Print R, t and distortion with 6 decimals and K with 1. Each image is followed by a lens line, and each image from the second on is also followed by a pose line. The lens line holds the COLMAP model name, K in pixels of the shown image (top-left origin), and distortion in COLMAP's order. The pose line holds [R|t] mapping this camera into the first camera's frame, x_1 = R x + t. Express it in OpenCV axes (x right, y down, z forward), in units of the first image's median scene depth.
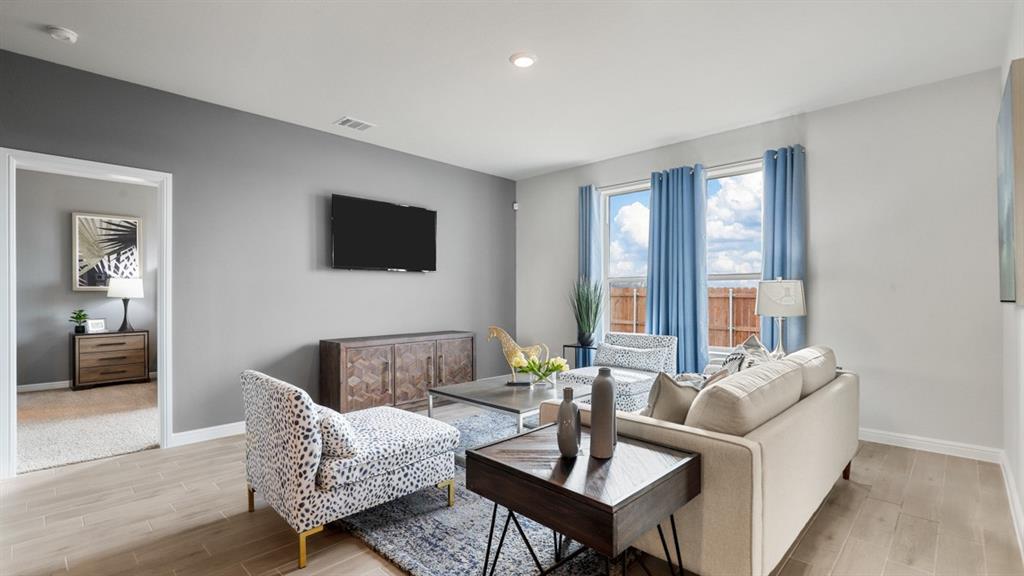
lens RADIAL K [[462.3, 0, 509.2], [0, 462.3, 292.1], [0, 0, 1]] dist [0.002422, -0.000062]
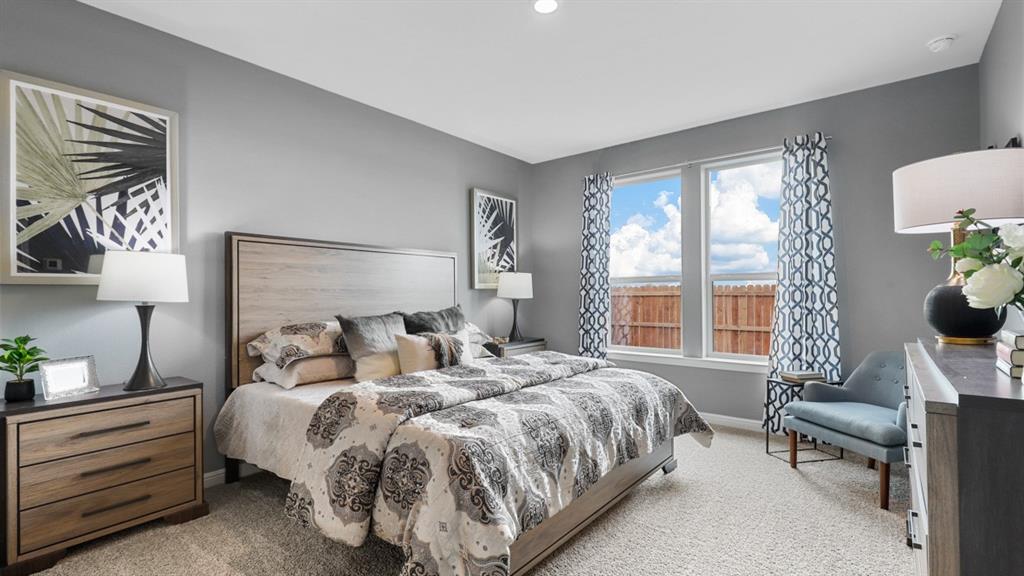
lens RADIAL K [[462.3, 0, 513.7], [0, 462.3, 287.2], [0, 0, 1]] dist [0.002422, -0.000062]
pose [[0.995910, 0.007457, 0.090038, -0.548157], [-0.007592, 0.999971, 0.001161, -0.003988], [-0.090026, -0.001840, 0.995938, 0.575748]]
